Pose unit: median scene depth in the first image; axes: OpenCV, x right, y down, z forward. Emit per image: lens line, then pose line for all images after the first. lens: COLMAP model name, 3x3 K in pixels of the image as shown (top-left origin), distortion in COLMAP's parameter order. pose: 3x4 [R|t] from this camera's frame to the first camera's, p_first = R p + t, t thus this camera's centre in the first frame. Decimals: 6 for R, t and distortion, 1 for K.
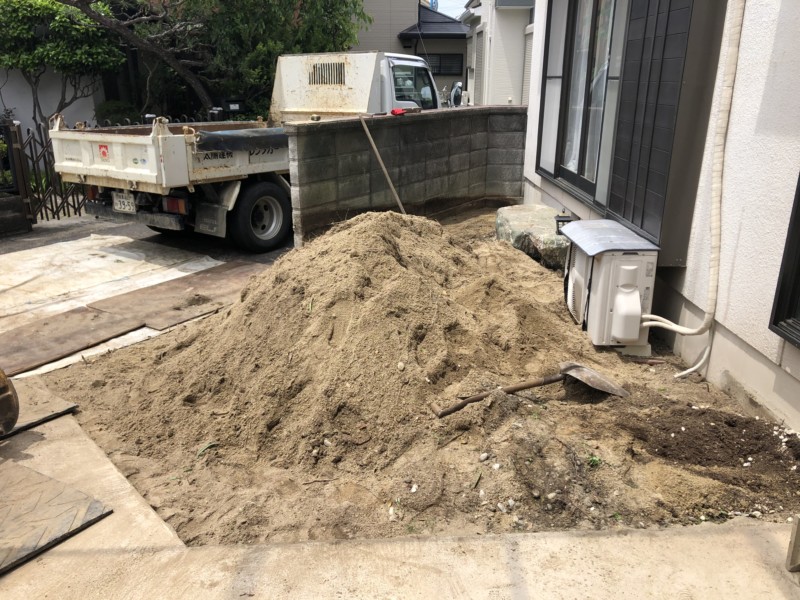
lens RADIAL K [[651.8, 0, 401.5], [0, 651.8, 303.7], [0, 0, 1]] dist [0.003097, 0.007238]
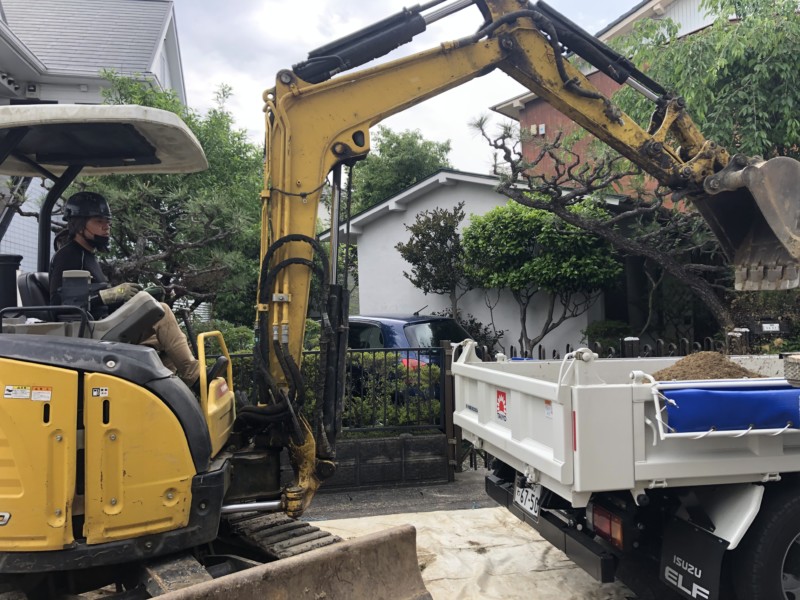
lens RADIAL K [[651.8, 0, 399.3], [0, 651.8, 293.3], [0, 0, 1]] dist [0.003097, 0.007238]
pose [[0.716650, -0.039752, -0.696299, -0.071289], [-0.197866, 0.945763, -0.257644, -0.098981], [0.668776, 0.322415, 0.669916, 0.325894]]
